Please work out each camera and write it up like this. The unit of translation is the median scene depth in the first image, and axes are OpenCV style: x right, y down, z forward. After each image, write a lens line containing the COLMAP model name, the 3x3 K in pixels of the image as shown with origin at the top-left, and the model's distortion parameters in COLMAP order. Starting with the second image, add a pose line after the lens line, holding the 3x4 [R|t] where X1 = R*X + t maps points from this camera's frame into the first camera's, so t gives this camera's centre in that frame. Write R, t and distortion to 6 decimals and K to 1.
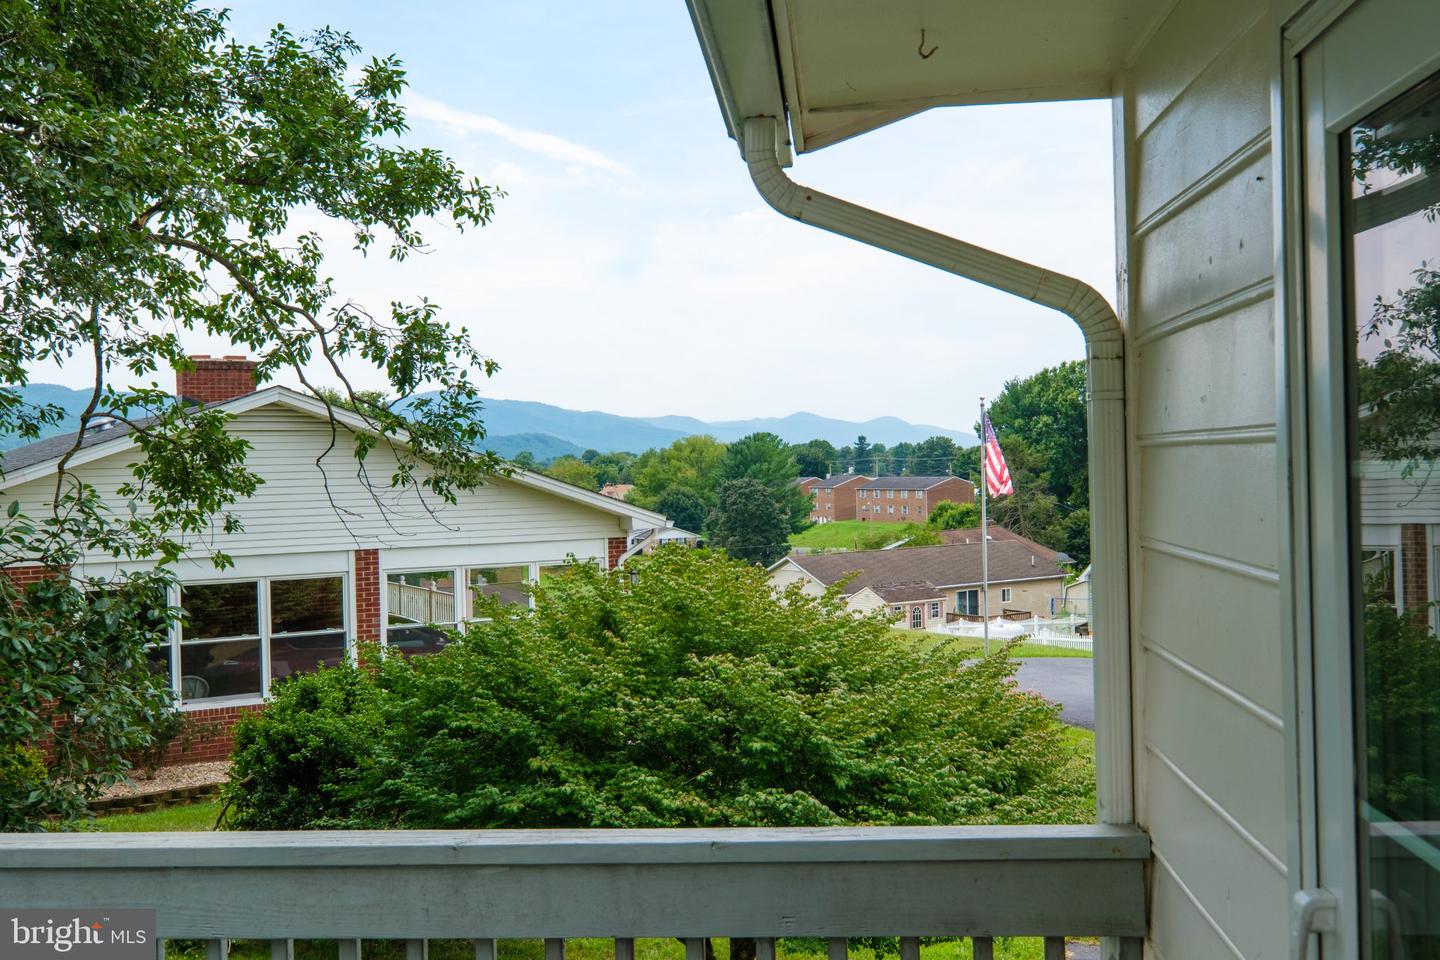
lens RADIAL K [[1459.4, 0, 720.0], [0, 1459.4, 480.0], [0, 0, 1]] dist [-0.042483, -0.004862]
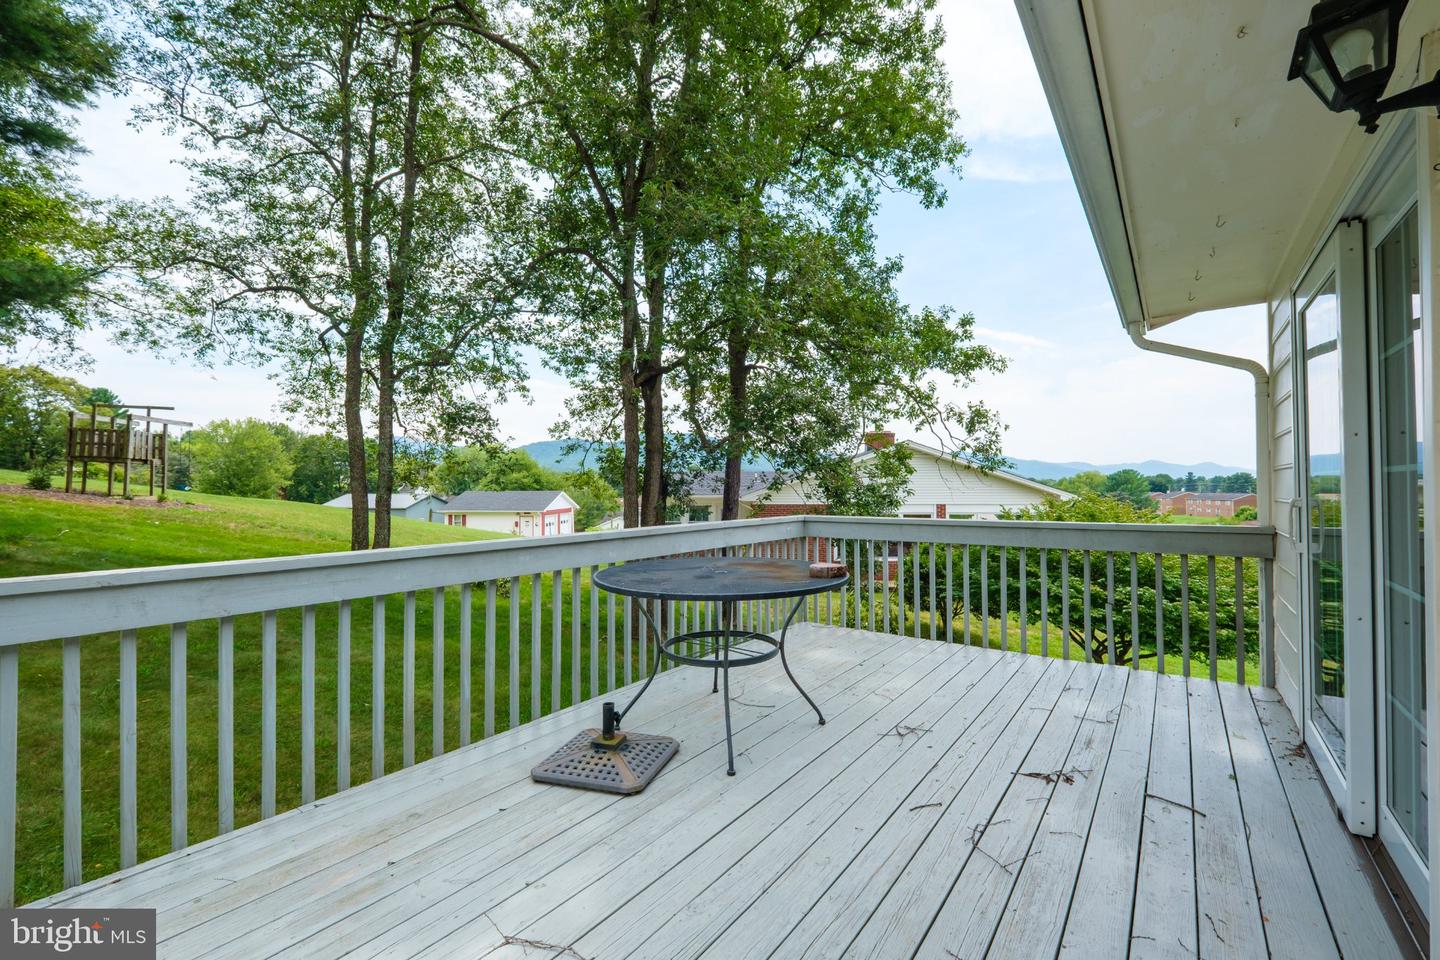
lens RADIAL K [[601.3, 0, 720.0], [0, 601.3, 480.0], [0, 0, 1]] dist [-0.001512, -0.000513]
pose [[0.843344, 0.010757, -0.537266, -0.008289], [-0.019239, 0.999763, -0.010183, 0.041436], [0.537029, 0.018925, 0.843351, -0.186589]]
